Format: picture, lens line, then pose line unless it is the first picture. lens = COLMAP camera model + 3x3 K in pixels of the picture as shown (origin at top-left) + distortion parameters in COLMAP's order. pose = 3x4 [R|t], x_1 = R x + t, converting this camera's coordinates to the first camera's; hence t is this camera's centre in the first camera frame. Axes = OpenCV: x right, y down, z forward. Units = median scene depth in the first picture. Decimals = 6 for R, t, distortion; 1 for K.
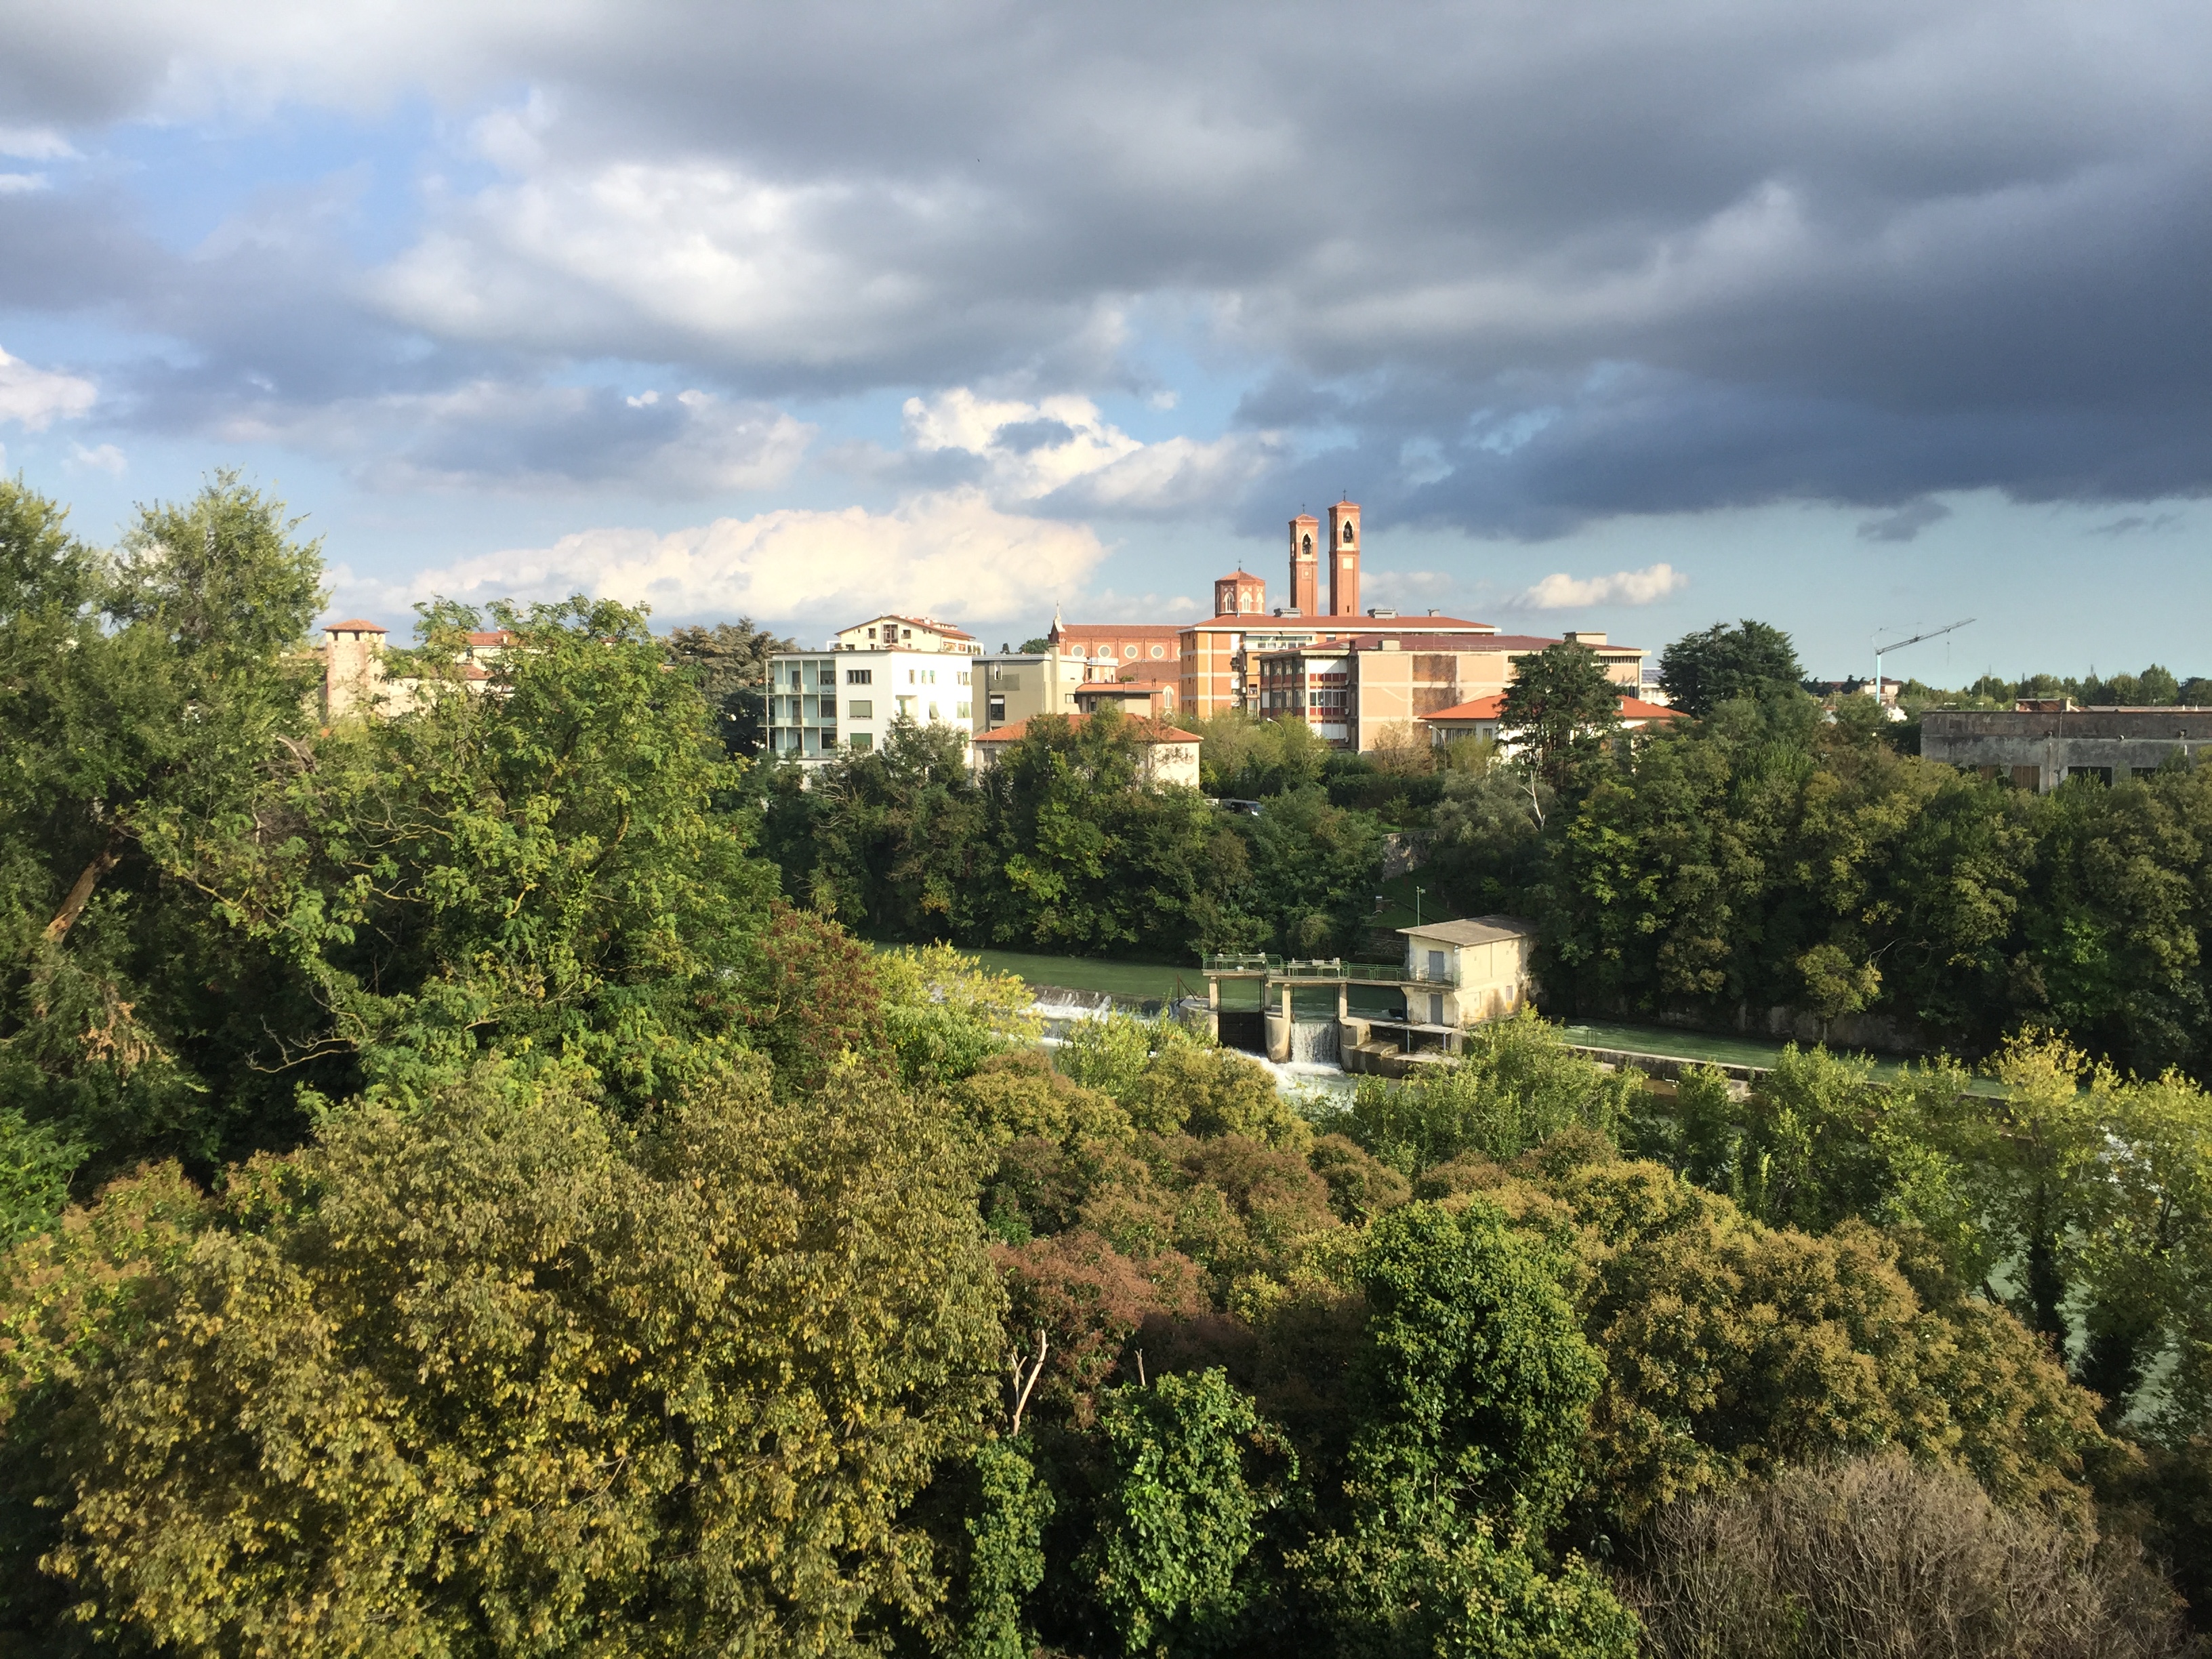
lens RADIAL K [[1857.9, 0, 1104.3], [0, 1857.9, 814.9], [0, 0, 1]] dist [0.013385, -0.081734]
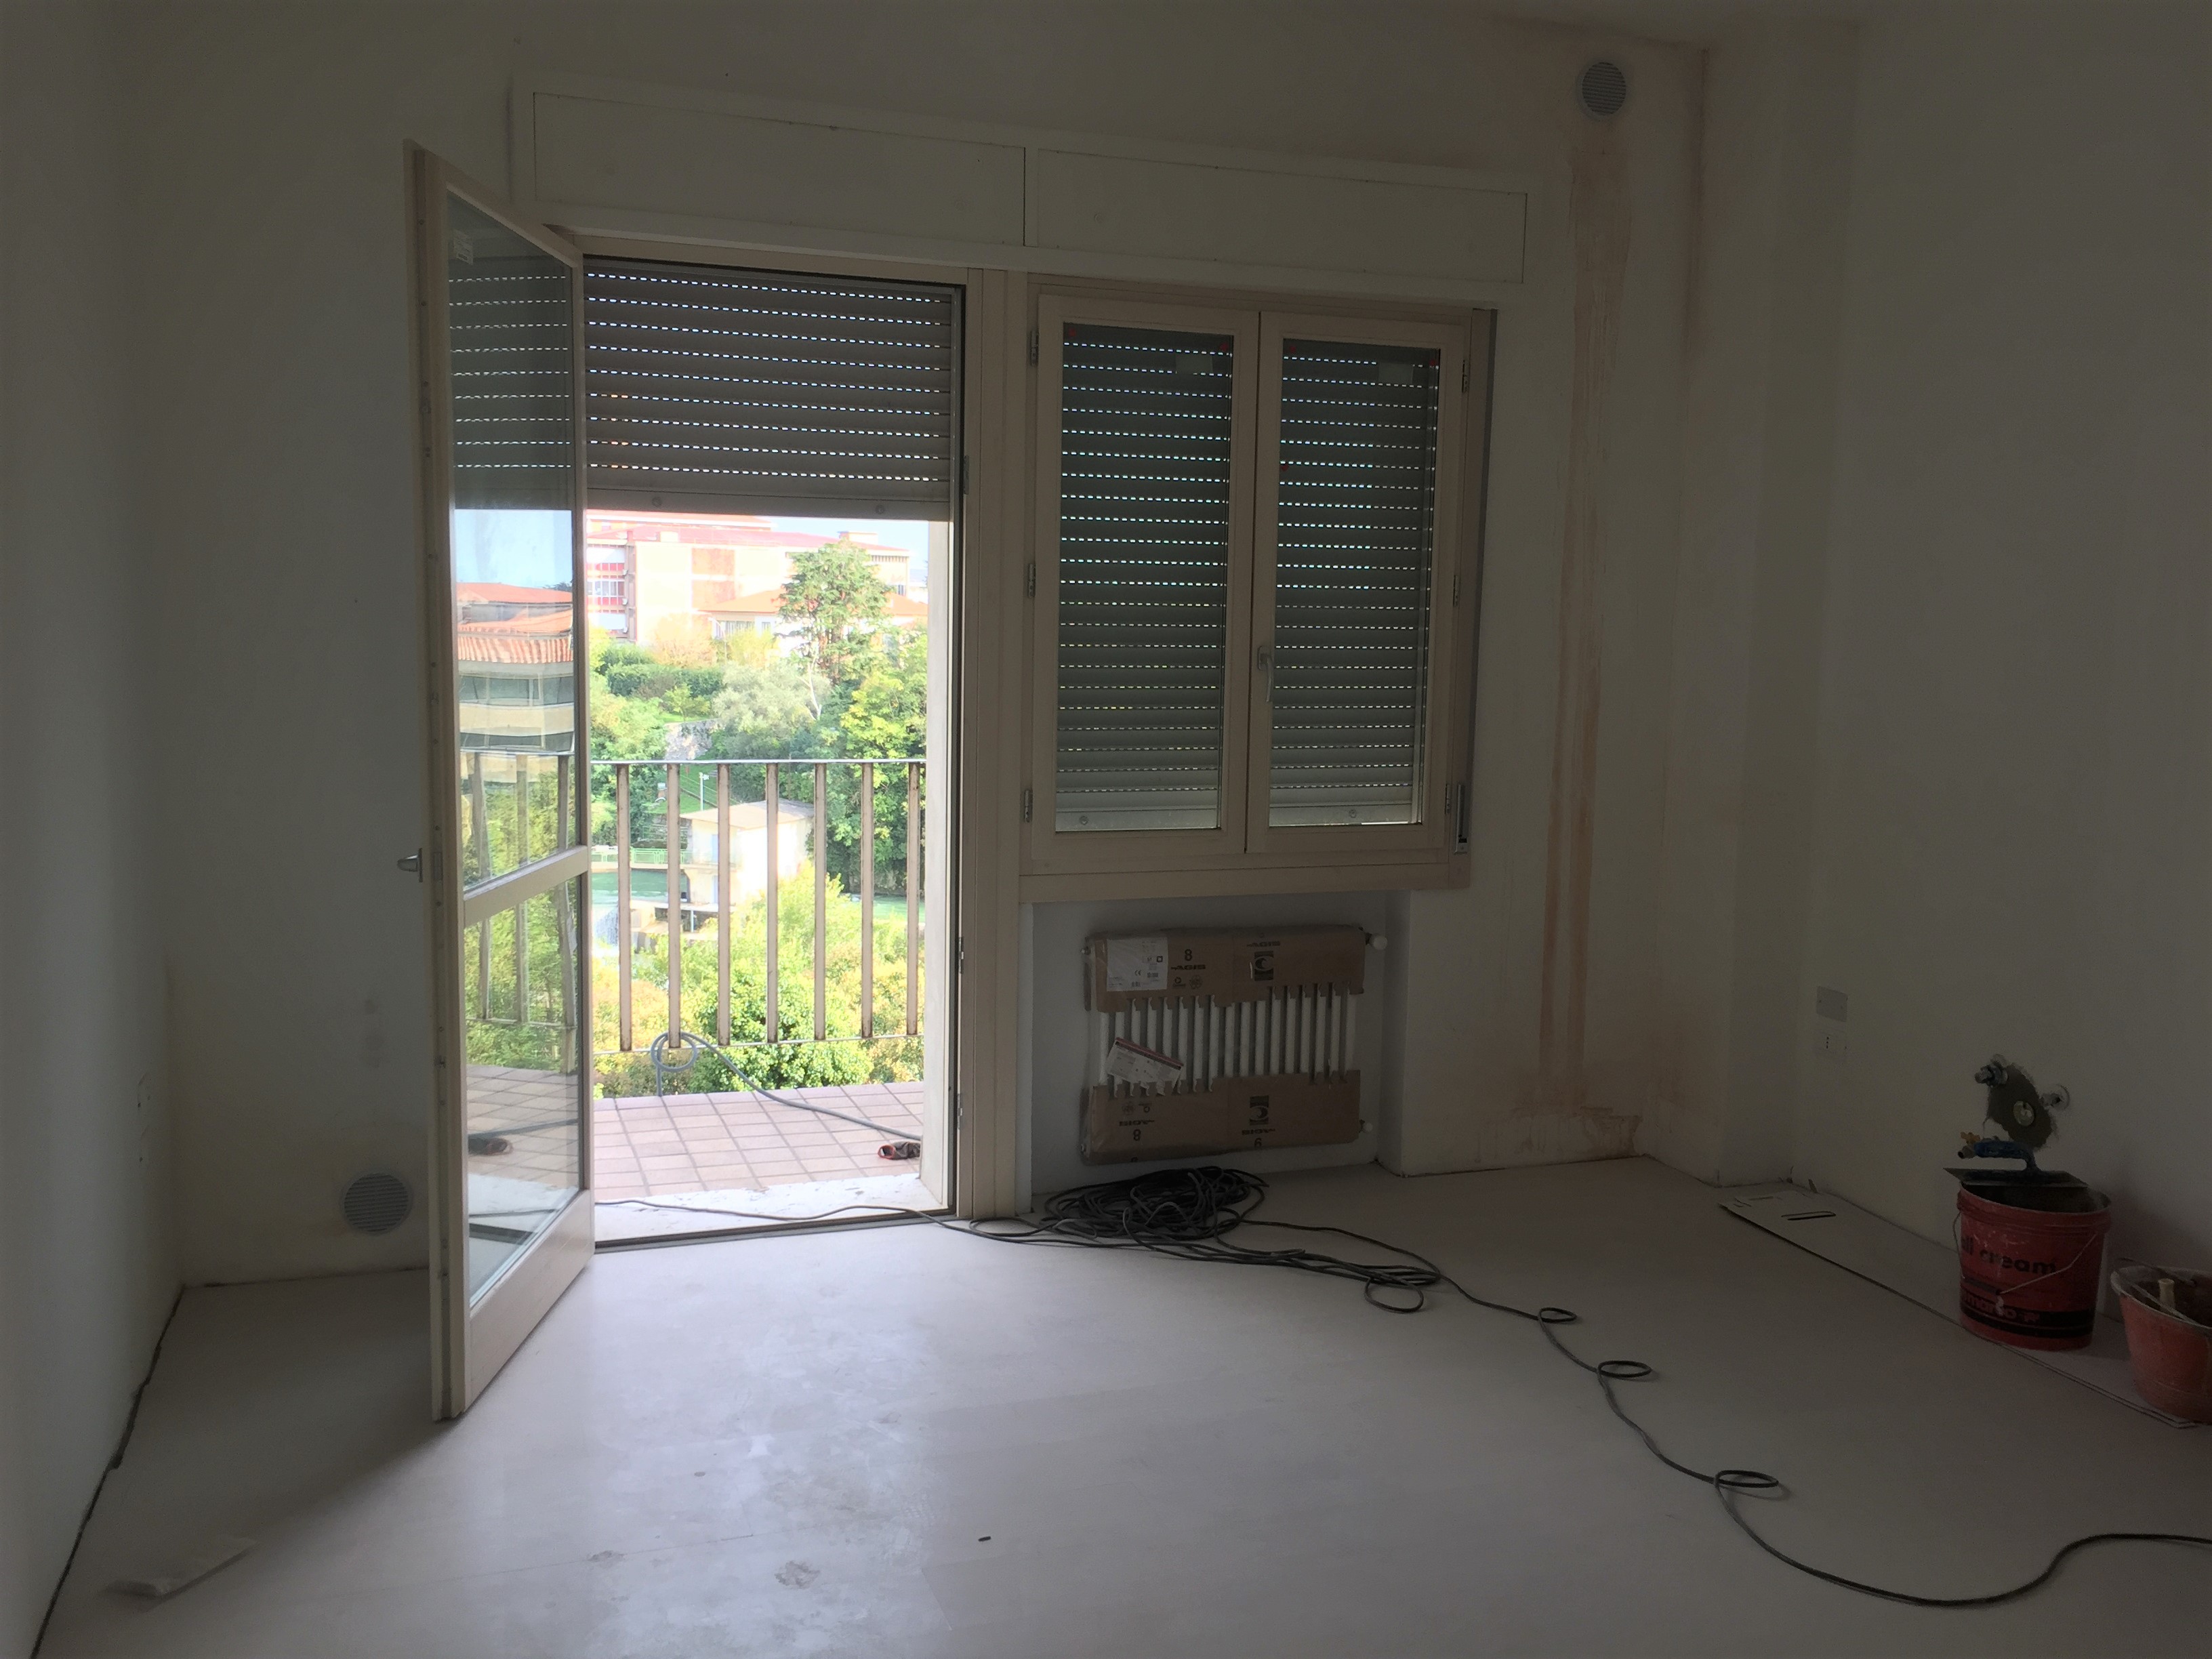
lens RADIAL K [[1857.9, 0, 1104.3], [0, 1857.9, 814.9], [0, 0, 1]] dist [0.013385, -0.081734]
pose [[0.927005, -0.017273, 0.374650, -0.042356], [-0.004302, 0.998383, 0.056676, 0.006708], [-0.375023, -0.054151, 0.925432, -0.167403]]
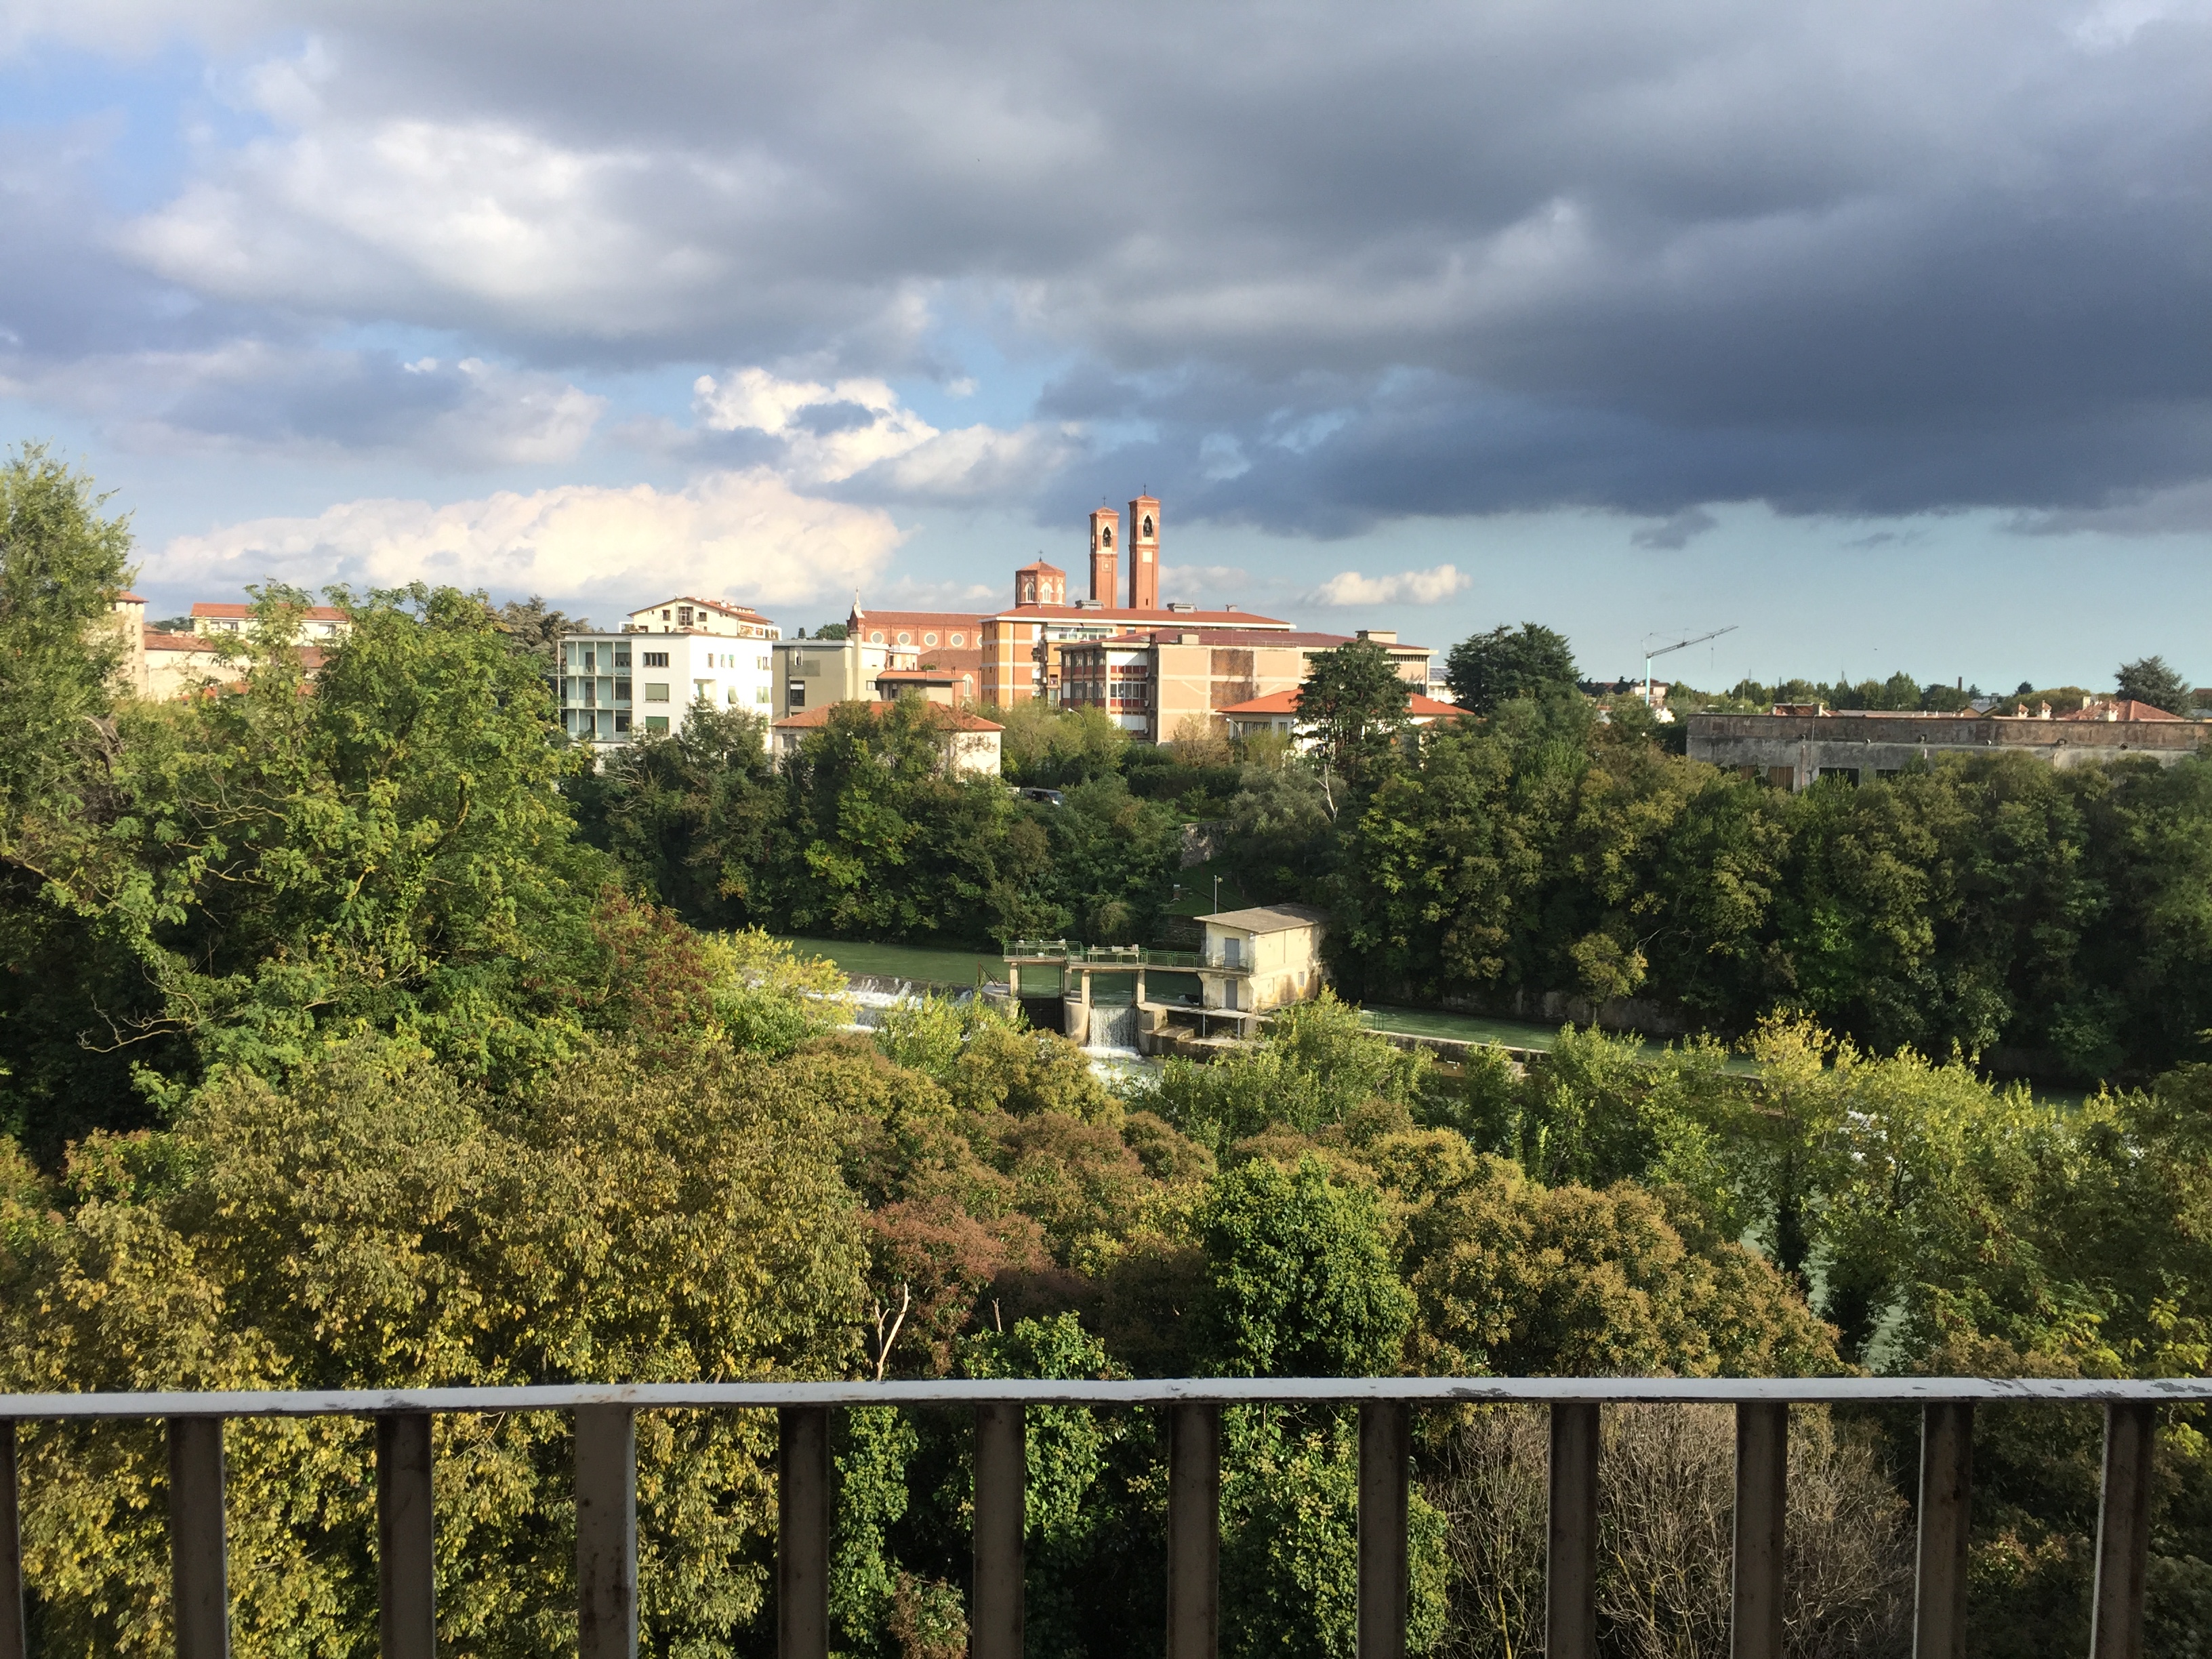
lens RADIAL K [[1847.9, 0, 1106.0], [0, 1847.9, 829.5], [0, 0, 1]] dist [-0.004848, -0.077939]
pose [[0.993835, 0.009776, 0.110438, -0.017090], [-0.011369, 0.999840, 0.013796, -0.001189], [-0.110285, -0.014967, 0.993787, -0.033492]]
